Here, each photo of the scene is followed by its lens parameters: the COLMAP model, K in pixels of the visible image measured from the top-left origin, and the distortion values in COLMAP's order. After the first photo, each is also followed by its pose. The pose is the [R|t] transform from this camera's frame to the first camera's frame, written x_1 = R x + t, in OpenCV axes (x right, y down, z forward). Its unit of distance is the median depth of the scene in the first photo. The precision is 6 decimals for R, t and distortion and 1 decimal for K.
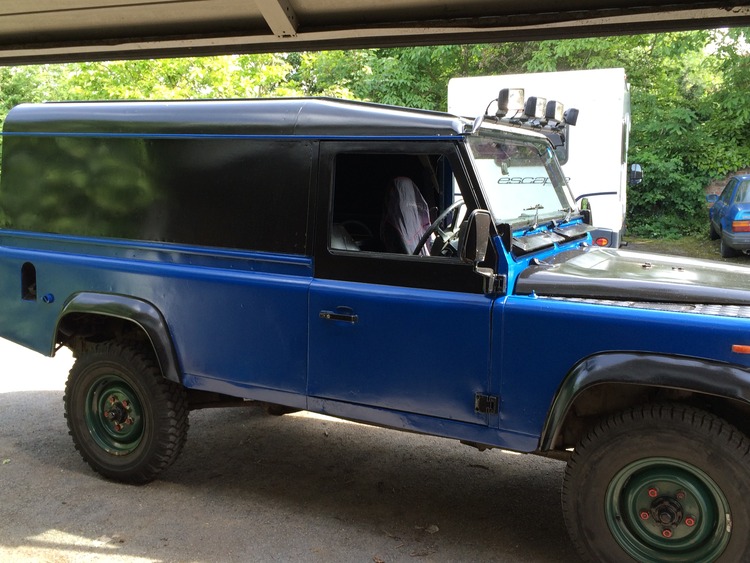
lens RADIAL K [[809.1, 0, 374.9], [0, 809.1, 281.6], [0, 0, 1]] dist [0.010154, 0.000000]
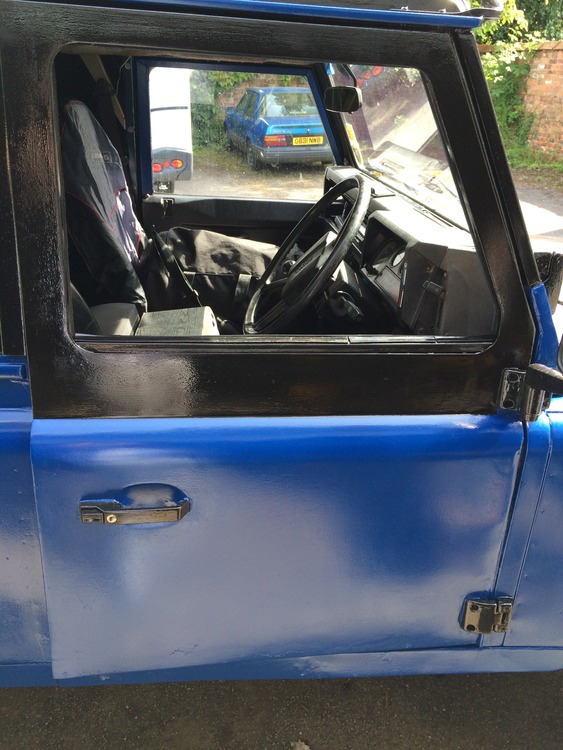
lens RADIAL K [[658.7, 0, 281.7], [0, 658.7, 374.1], [0, 0, 1]] dist [-0.001774, 0.000776]
pose [[0.835252, -0.184478, 0.517997, -0.039831], [0.025142, 0.953869, 0.299168, -0.031912], [-0.549292, -0.236857, 0.801360, 0.208331]]
